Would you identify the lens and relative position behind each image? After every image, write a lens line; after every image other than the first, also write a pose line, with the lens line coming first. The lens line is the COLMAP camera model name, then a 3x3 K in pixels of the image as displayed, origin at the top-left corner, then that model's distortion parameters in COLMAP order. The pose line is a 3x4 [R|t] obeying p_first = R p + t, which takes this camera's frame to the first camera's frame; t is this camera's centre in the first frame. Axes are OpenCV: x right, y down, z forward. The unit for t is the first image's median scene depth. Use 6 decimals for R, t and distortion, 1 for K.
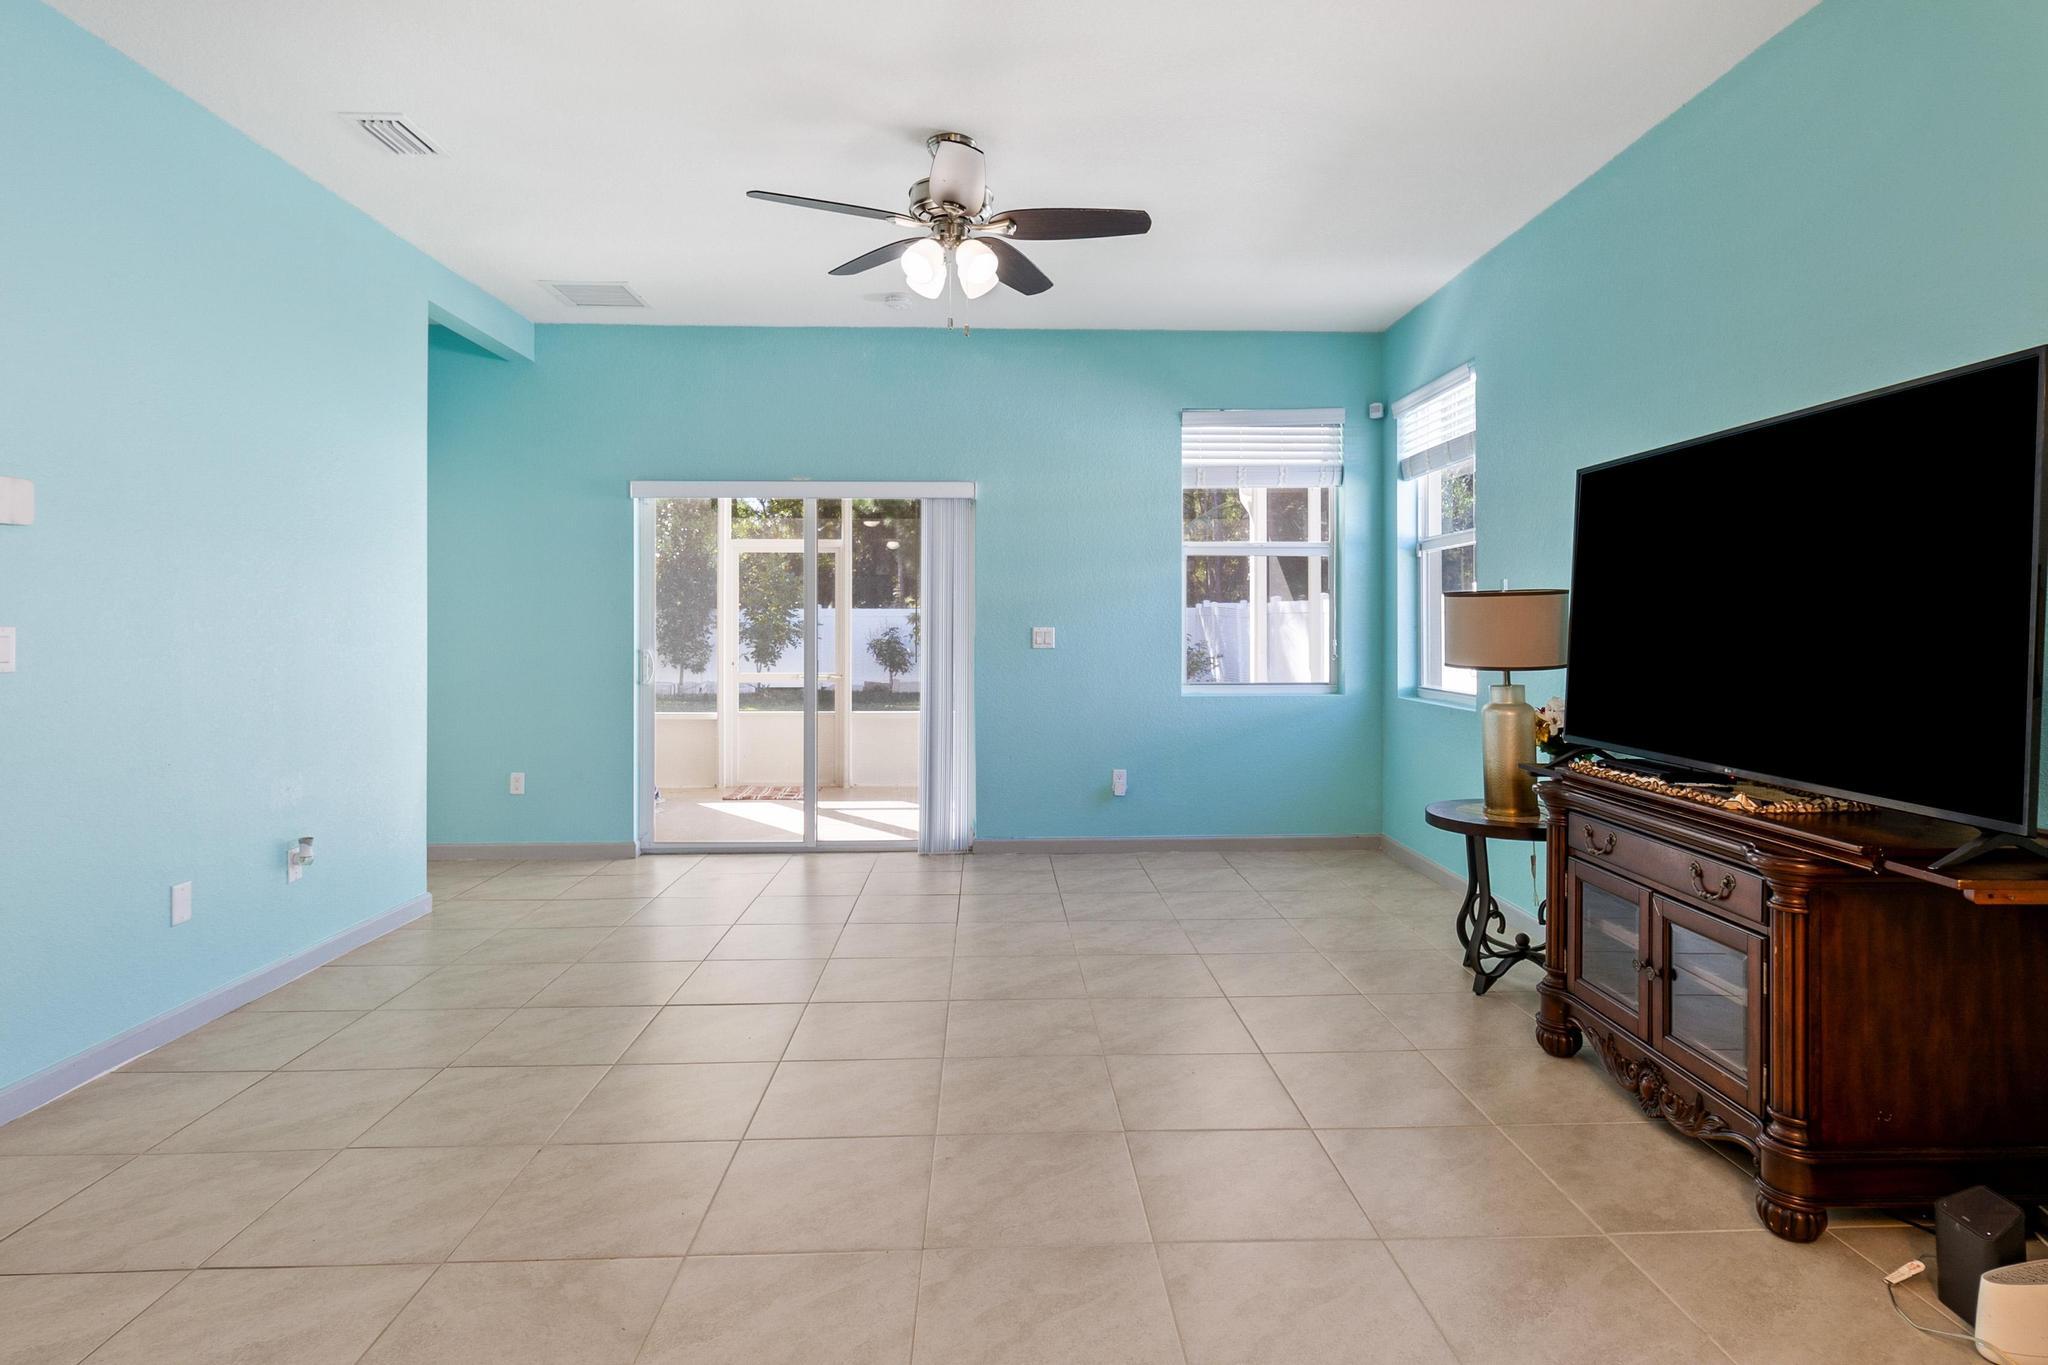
lens RADIAL K [[1034.5, 0, 1039.9], [0, 1034.5, 629.6], [0, 0, 1]] dist [0.000441, -0.002157]
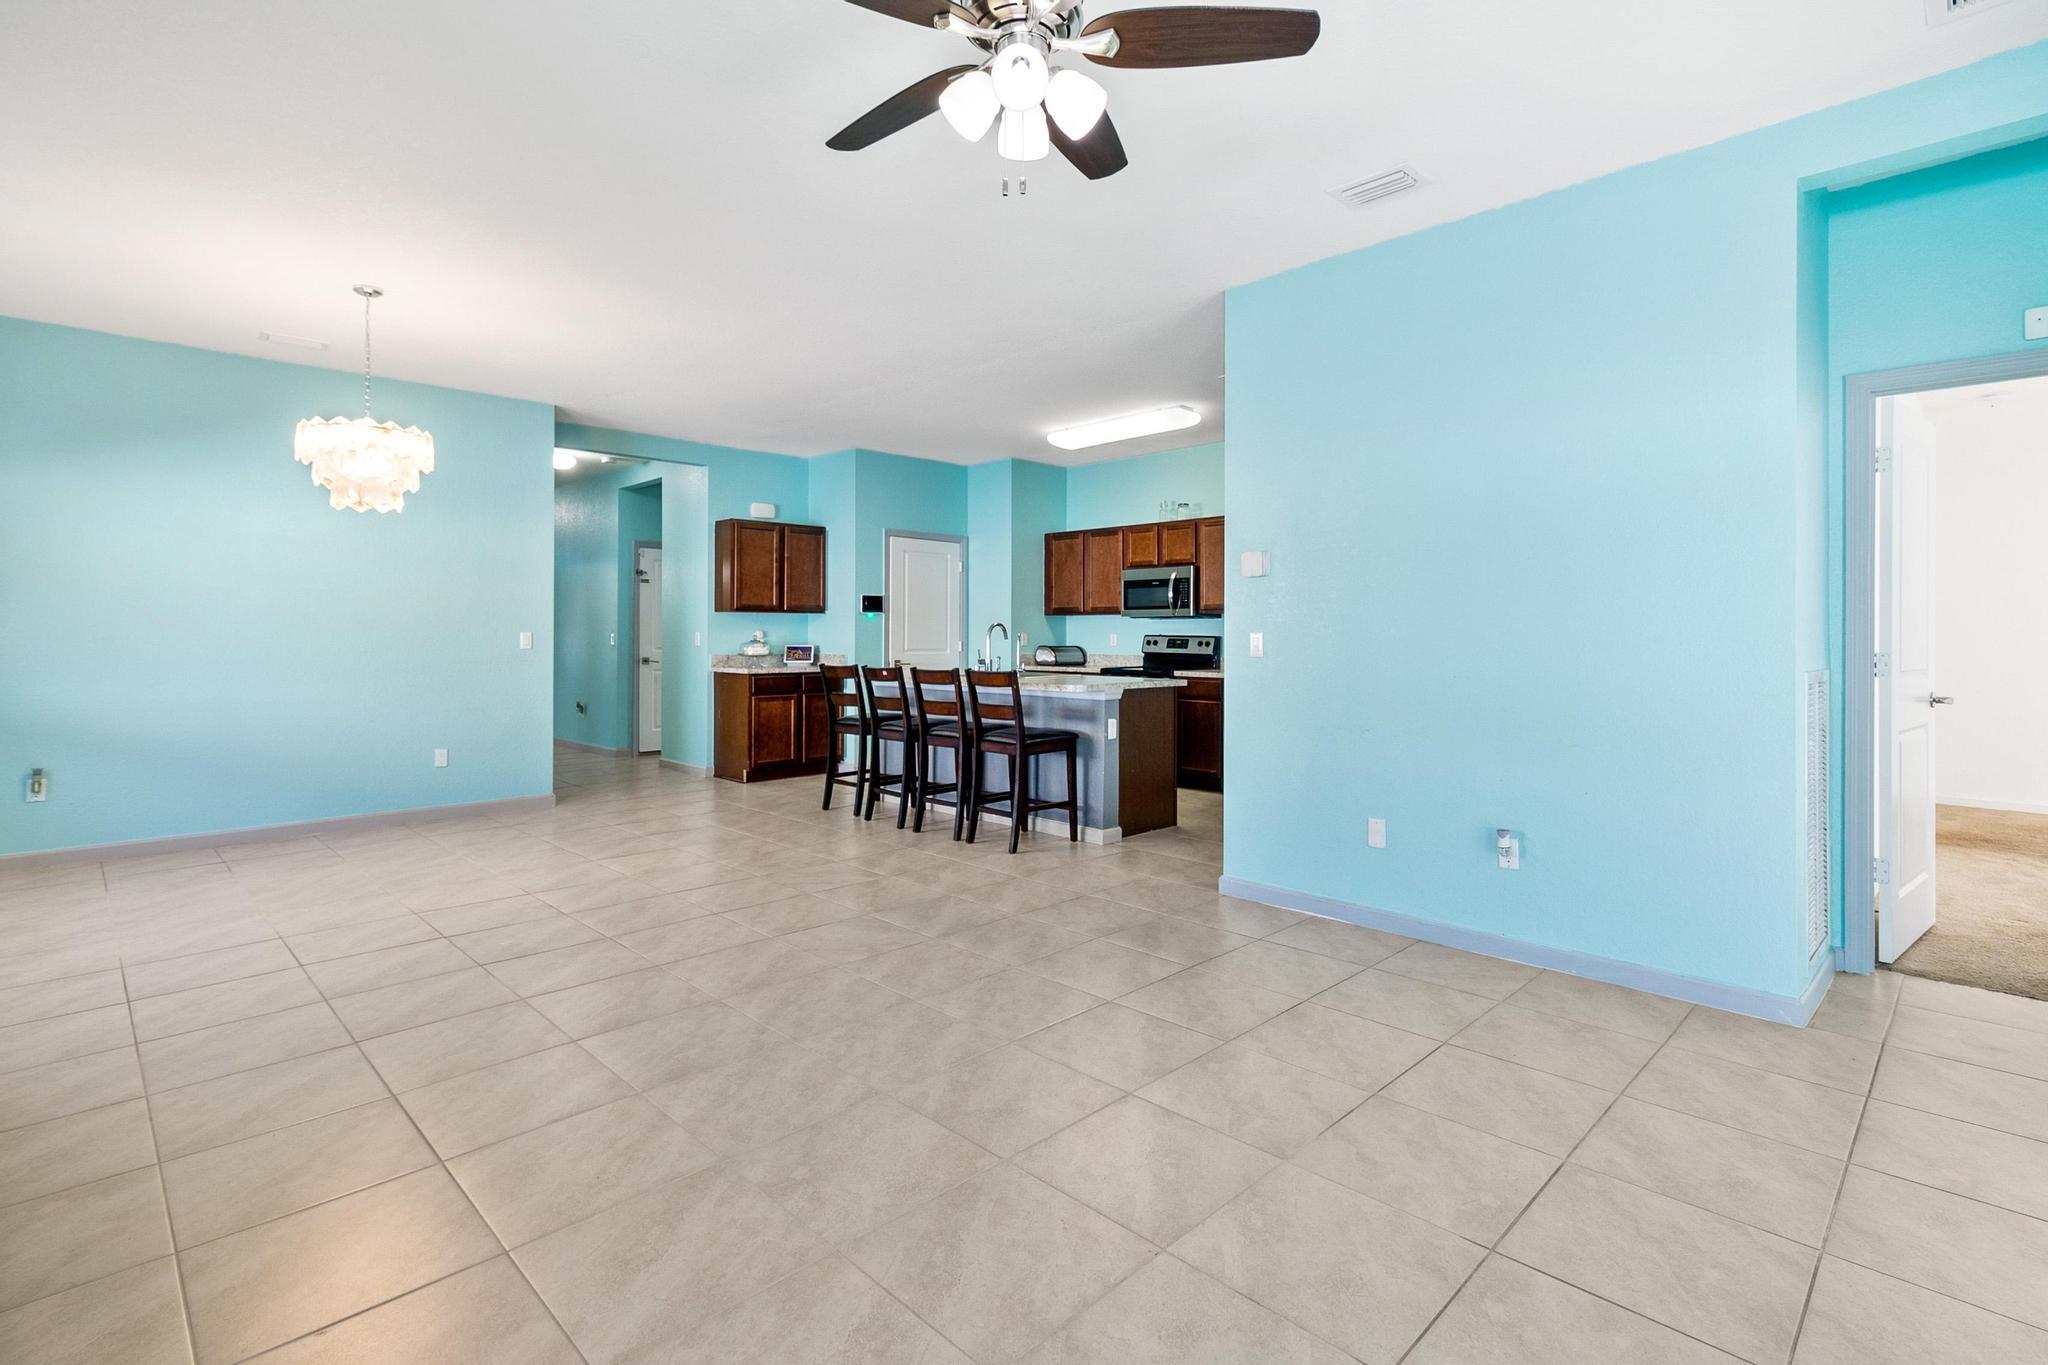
lens RADIAL K [[989.4, 0, 1040.6], [0, 989.4, 634.7], [0, 0, 1]] dist [-0.006890, 0.001003]
pose [[-0.741094, -0.001007, -0.671400, 0.215798], [-0.001767, 0.999998, 0.000450, 0.001450], [0.671399, 0.001520, -0.741095, 0.949794]]
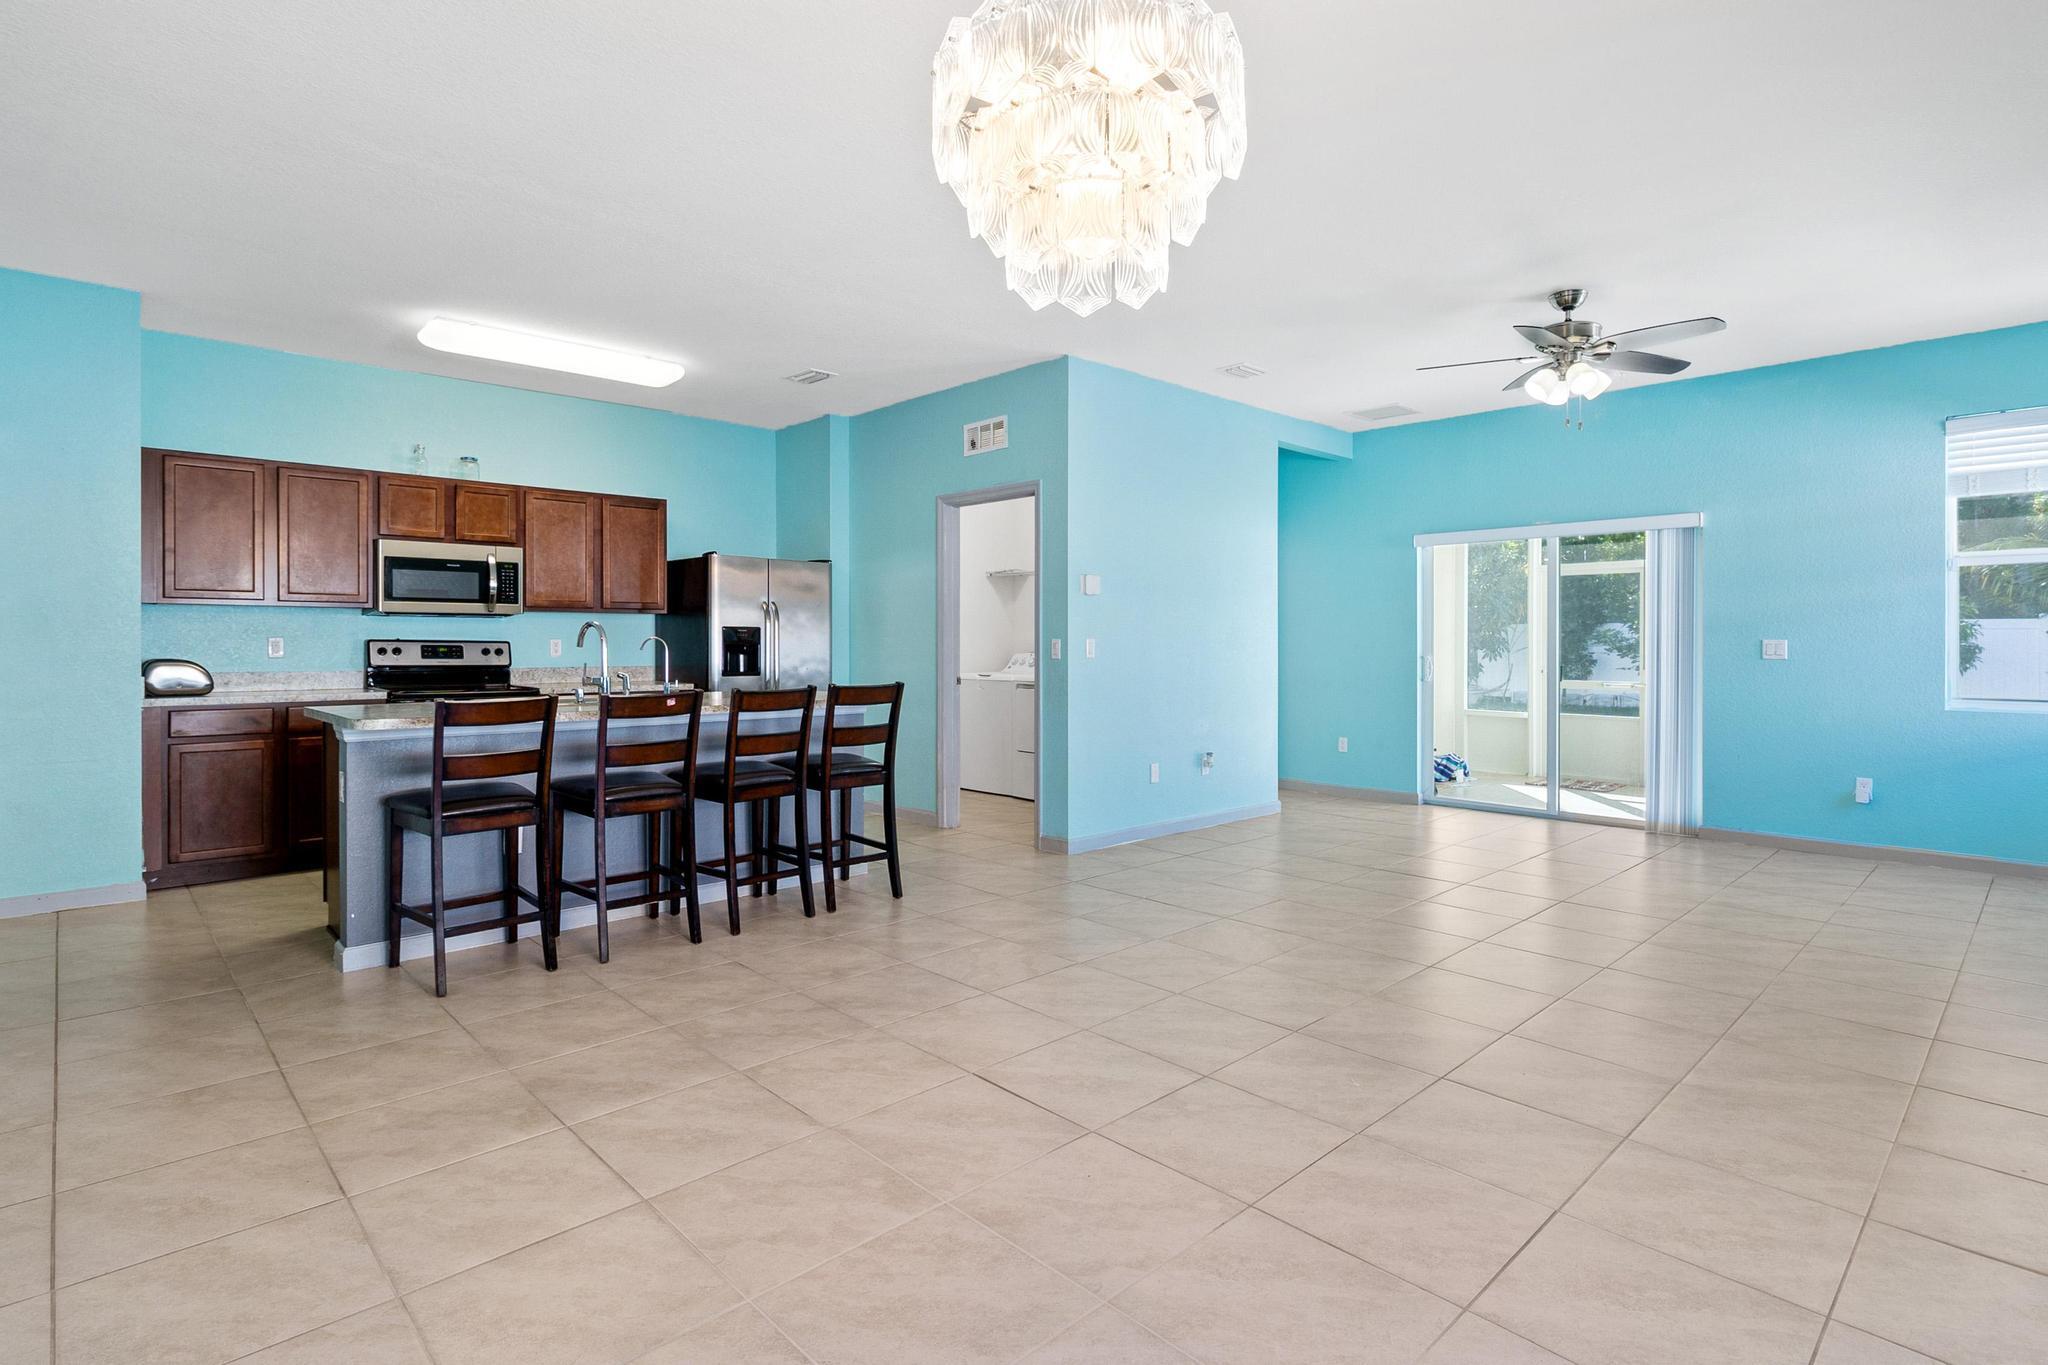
lens RADIAL K [[1034.5, 0, 1046.5], [0, 1034.5, 644.2], [0, 0, 1]] dist [0.000441, -0.002157]
pose [[0.665760, 0.004278, -0.746153, 0.311783], [-0.003238, 0.999991, 0.002843, 0.001872], [0.746159, 0.000523, 0.665768, -0.295347]]
